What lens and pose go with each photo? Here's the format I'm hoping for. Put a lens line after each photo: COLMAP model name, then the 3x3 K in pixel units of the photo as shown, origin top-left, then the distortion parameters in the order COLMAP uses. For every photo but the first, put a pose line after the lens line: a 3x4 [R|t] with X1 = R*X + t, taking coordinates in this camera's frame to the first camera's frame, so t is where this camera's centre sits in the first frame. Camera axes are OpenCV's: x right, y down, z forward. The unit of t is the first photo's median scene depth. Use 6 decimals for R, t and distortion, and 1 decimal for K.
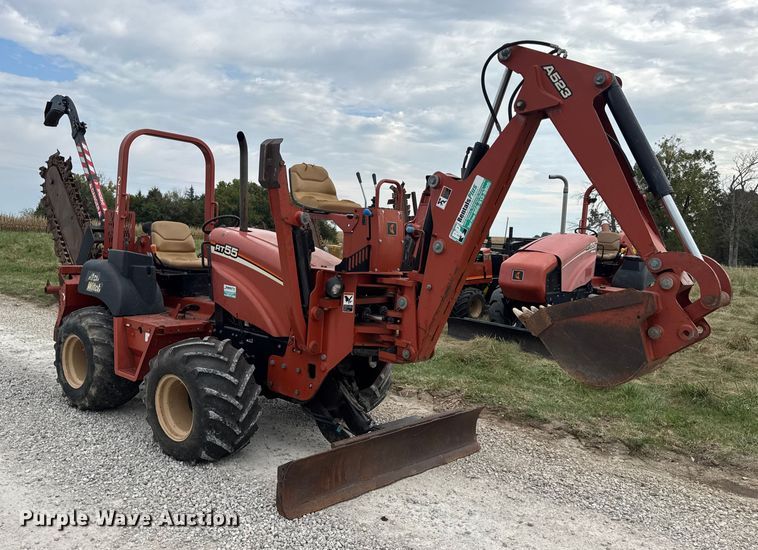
lens RADIAL K [[622.4, 0, 329.6], [0, 622.4, 272.6], [0, 0, 1]] dist [0.072264, -0.111928]
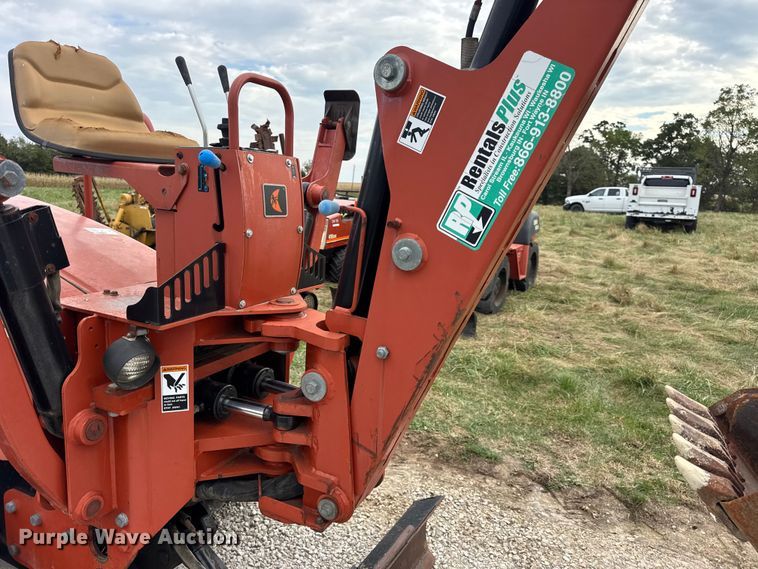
lens RADIAL K [[549.4, 0, 379.0], [0, 549.4, 284.5], [0, 0, 1]] dist [0.055892, -0.076200]
pose [[0.948540, -0.065698, 0.309766, 0.046831], [0.026161, 0.991155, 0.130102, -0.058995], [-0.315573, -0.115303, 0.941870, 0.606397]]
